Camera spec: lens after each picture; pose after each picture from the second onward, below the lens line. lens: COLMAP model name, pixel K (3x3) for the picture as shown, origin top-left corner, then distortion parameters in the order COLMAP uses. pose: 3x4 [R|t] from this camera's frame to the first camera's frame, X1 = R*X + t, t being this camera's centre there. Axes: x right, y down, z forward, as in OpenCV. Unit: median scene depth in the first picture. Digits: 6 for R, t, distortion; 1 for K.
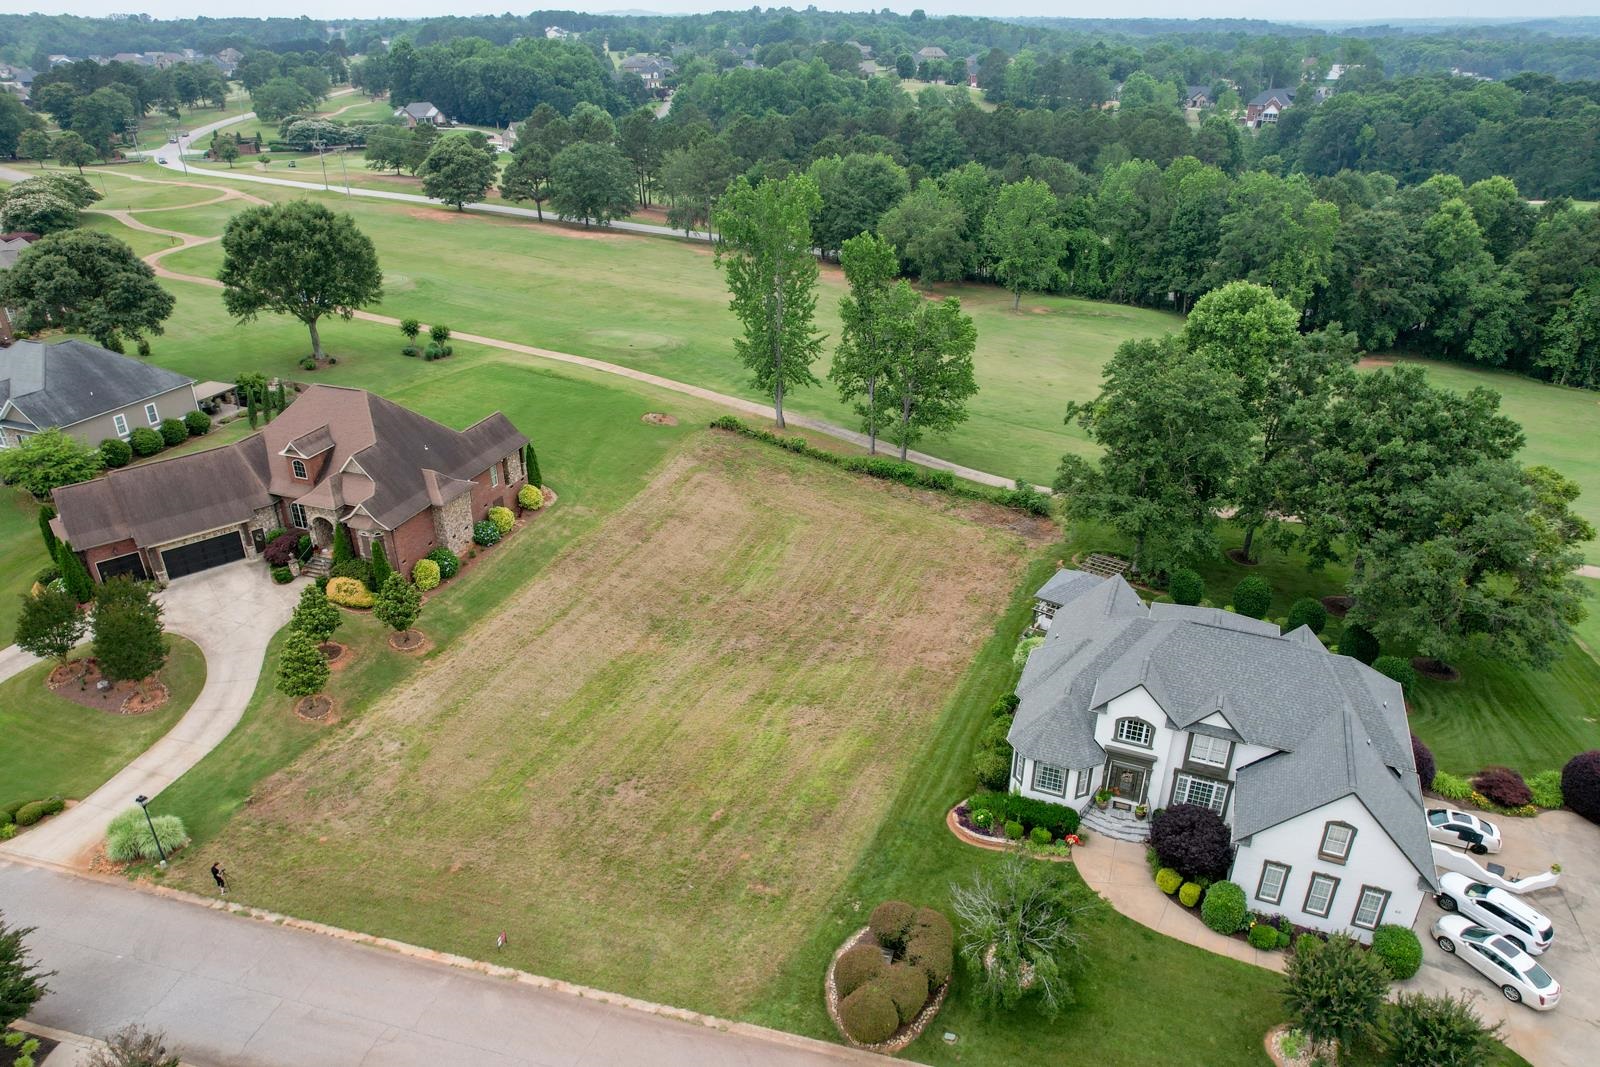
lens RADIAL K [[1048.4, 0, 800.0], [0, 1048.4, 533.5], [0, 0, 1]] dist [-0.085733, 0.077463]
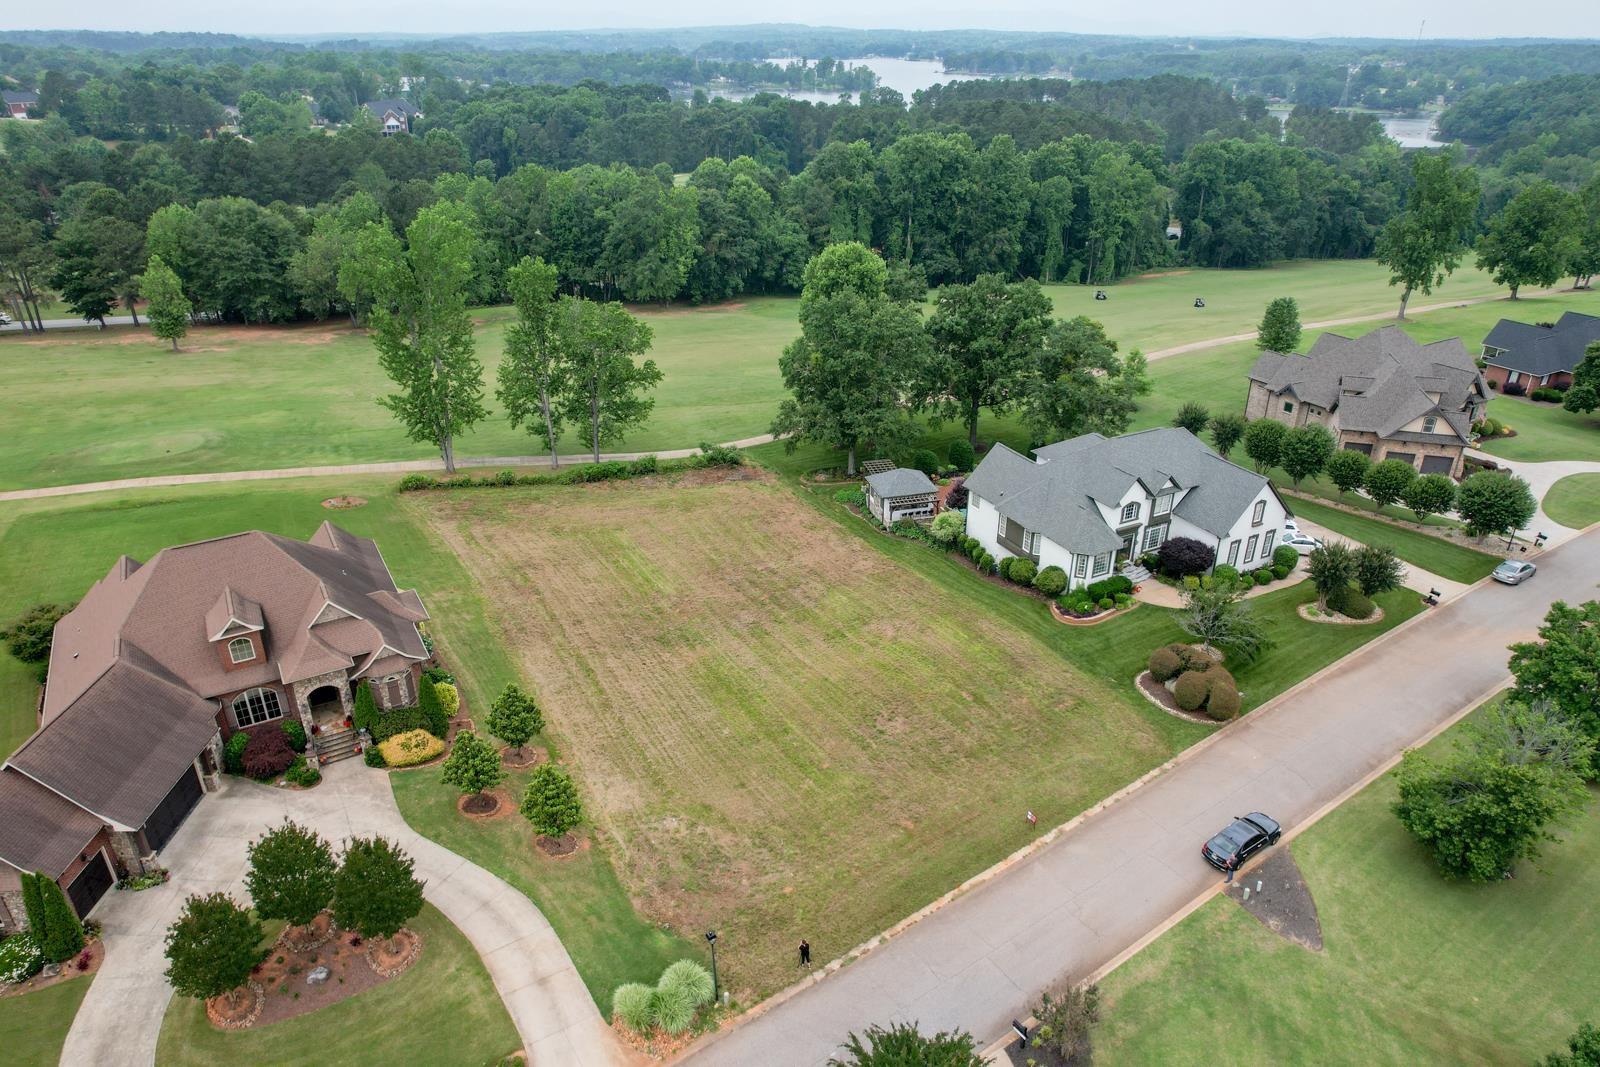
lens RADIAL K [[1022.5, 0, 800.0], [0, 1022.5, 533.5], [0, 0, 1]] dist [-0.087187, 0.083063]
pose [[0.640284, -0.337208, 0.690165, -0.891777], [0.337904, 0.930533, 0.141167, -0.136670], [-0.689824, 0.142823, 0.709749, 0.222705]]
